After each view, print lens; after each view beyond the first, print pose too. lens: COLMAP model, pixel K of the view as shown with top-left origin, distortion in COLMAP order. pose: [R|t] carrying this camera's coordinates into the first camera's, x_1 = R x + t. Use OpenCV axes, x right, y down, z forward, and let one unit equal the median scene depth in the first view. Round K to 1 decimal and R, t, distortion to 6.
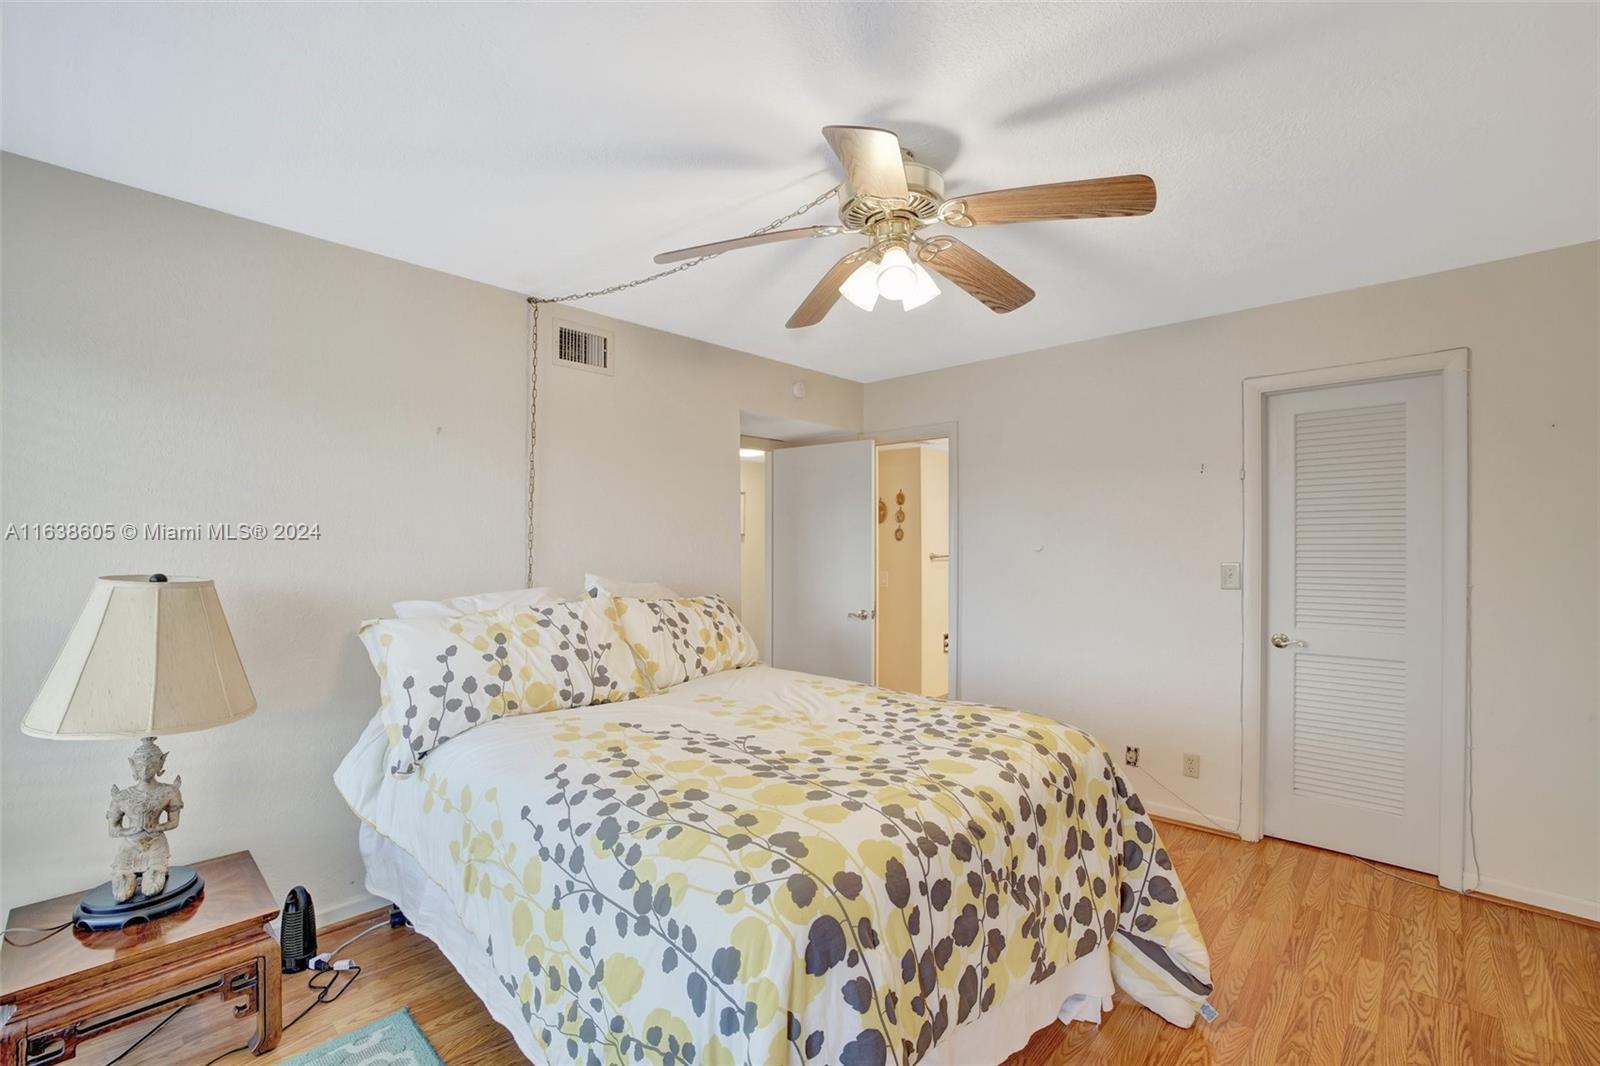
lens RADIAL K [[684.9, 0, 789.6], [0, 684.9, 535.2], [0, 0, 1]] dist [-0.045524, 0.018361]
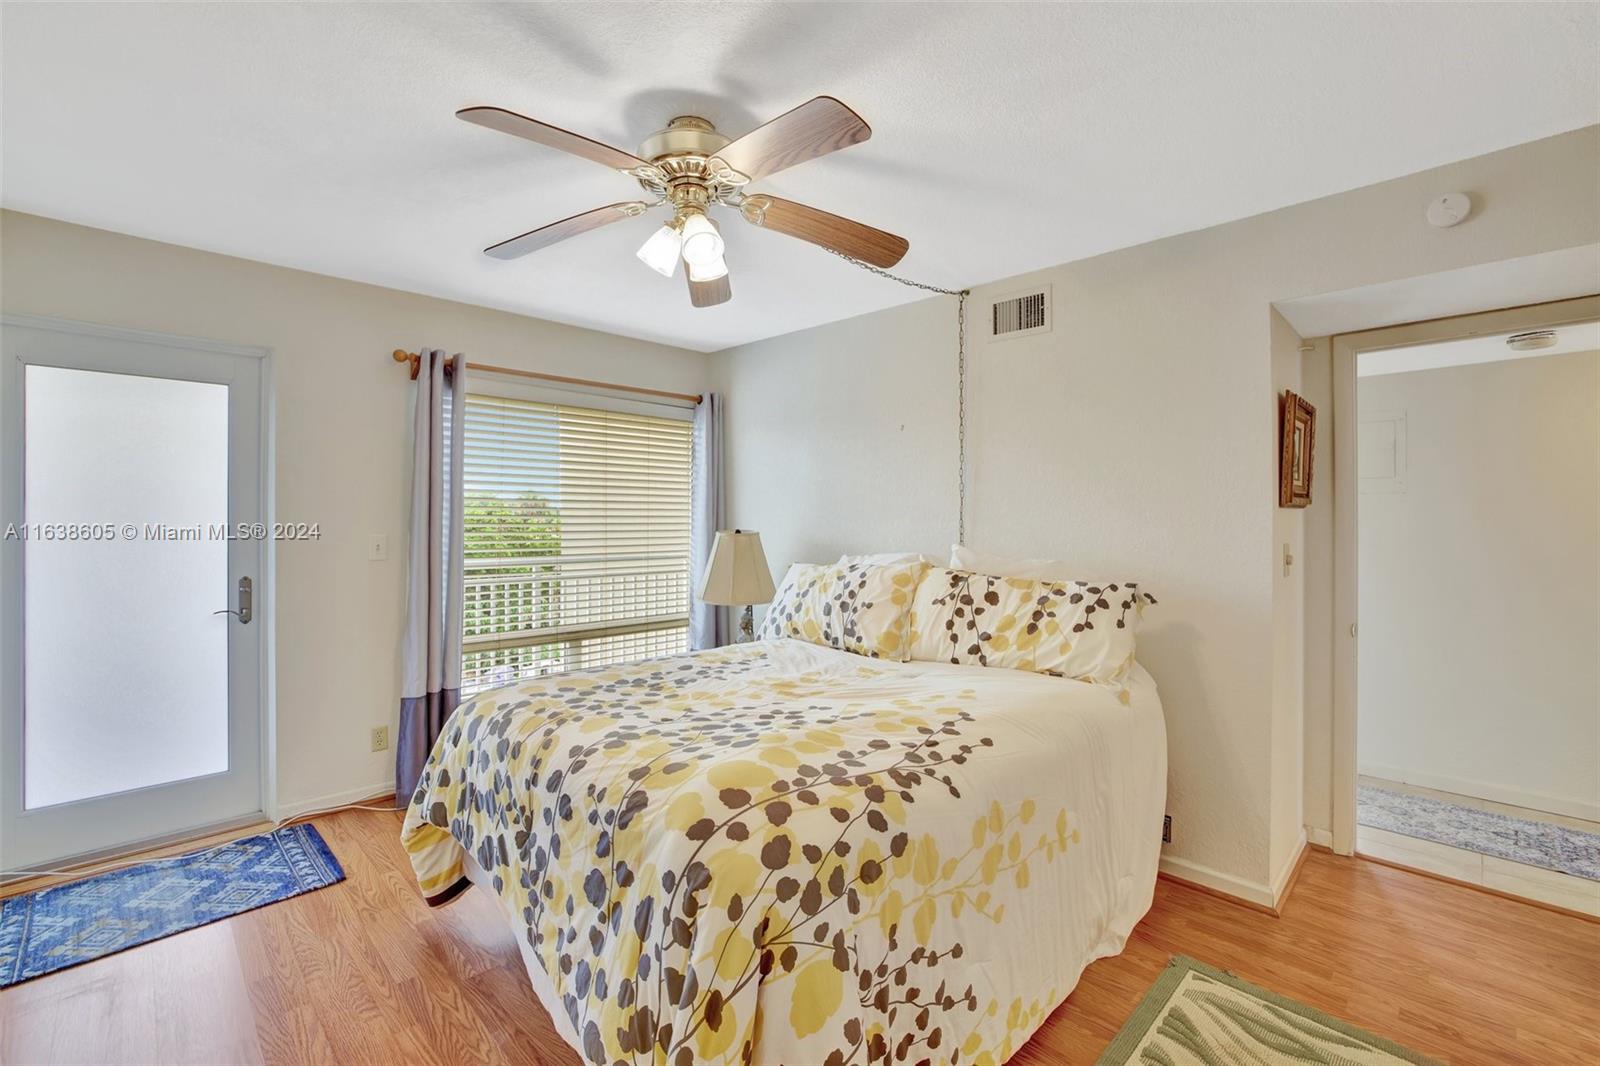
lens RADIAL K [[682.1, 0, 781.4], [0, 682.1, 522.7], [0, 0, 1]] dist [-0.019652, 0.000162]
pose [[-0.043779, 0.005927, -0.999024, 1.062382], [0.015885, 0.999860, 0.005236, 0.021437], [0.998915, -0.015640, -0.043867, 1.111592]]
